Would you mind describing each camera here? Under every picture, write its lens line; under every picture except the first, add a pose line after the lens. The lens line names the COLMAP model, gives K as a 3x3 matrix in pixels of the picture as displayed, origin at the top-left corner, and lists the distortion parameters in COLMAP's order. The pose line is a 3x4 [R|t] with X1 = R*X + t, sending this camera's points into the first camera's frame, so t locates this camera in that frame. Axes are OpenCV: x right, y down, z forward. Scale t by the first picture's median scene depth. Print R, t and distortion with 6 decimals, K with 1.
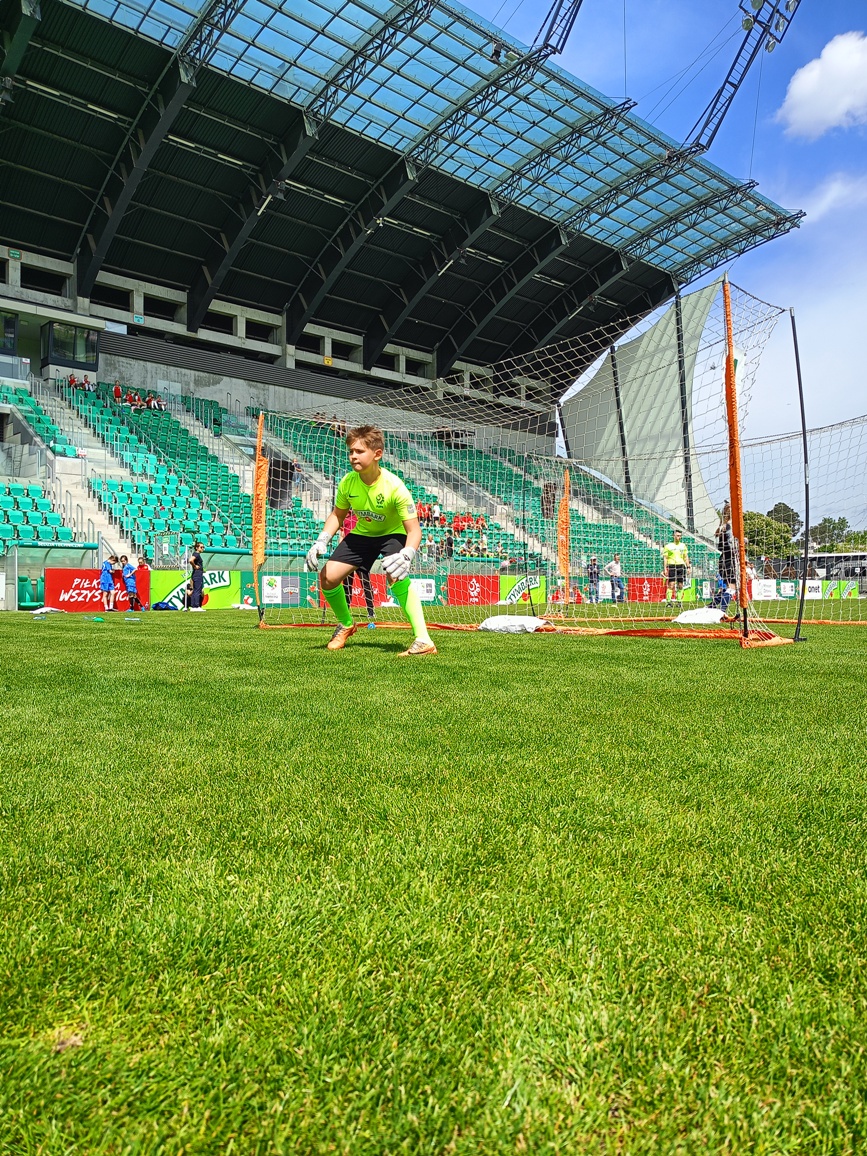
lens RADIAL K [[864.7, 0, 427.2], [0, 864.7, 580.7], [0, 0, 1]] dist [0.026656, -0.014557]
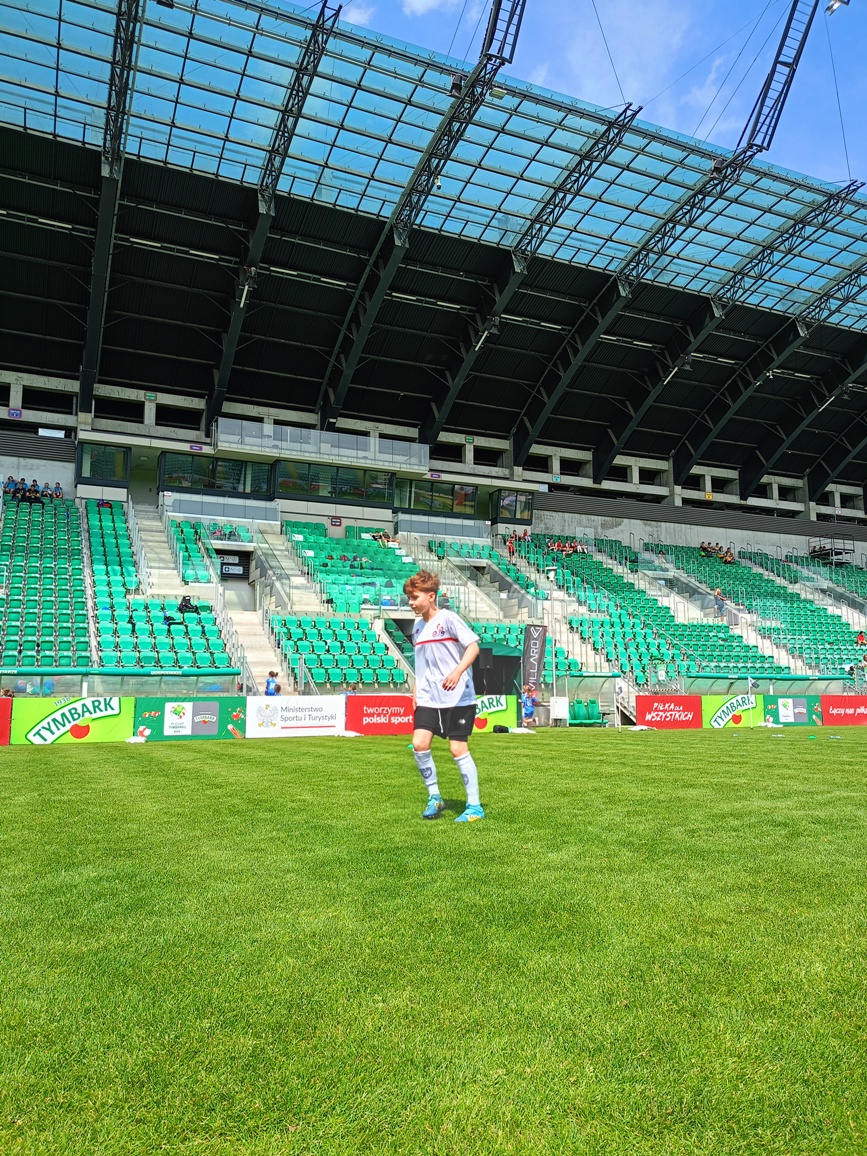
lens RADIAL K [[854.5, 0, 423.4], [0, 854.5, 586.0], [0, 0, 1]] dist [0.064556, -0.103867]
pose [[0.950472, -0.046866, -0.307257, -0.147529], [0.009498, 0.992484, -0.122003, -0.010199], [0.310666, 0.113042, 0.943773, -0.156756]]
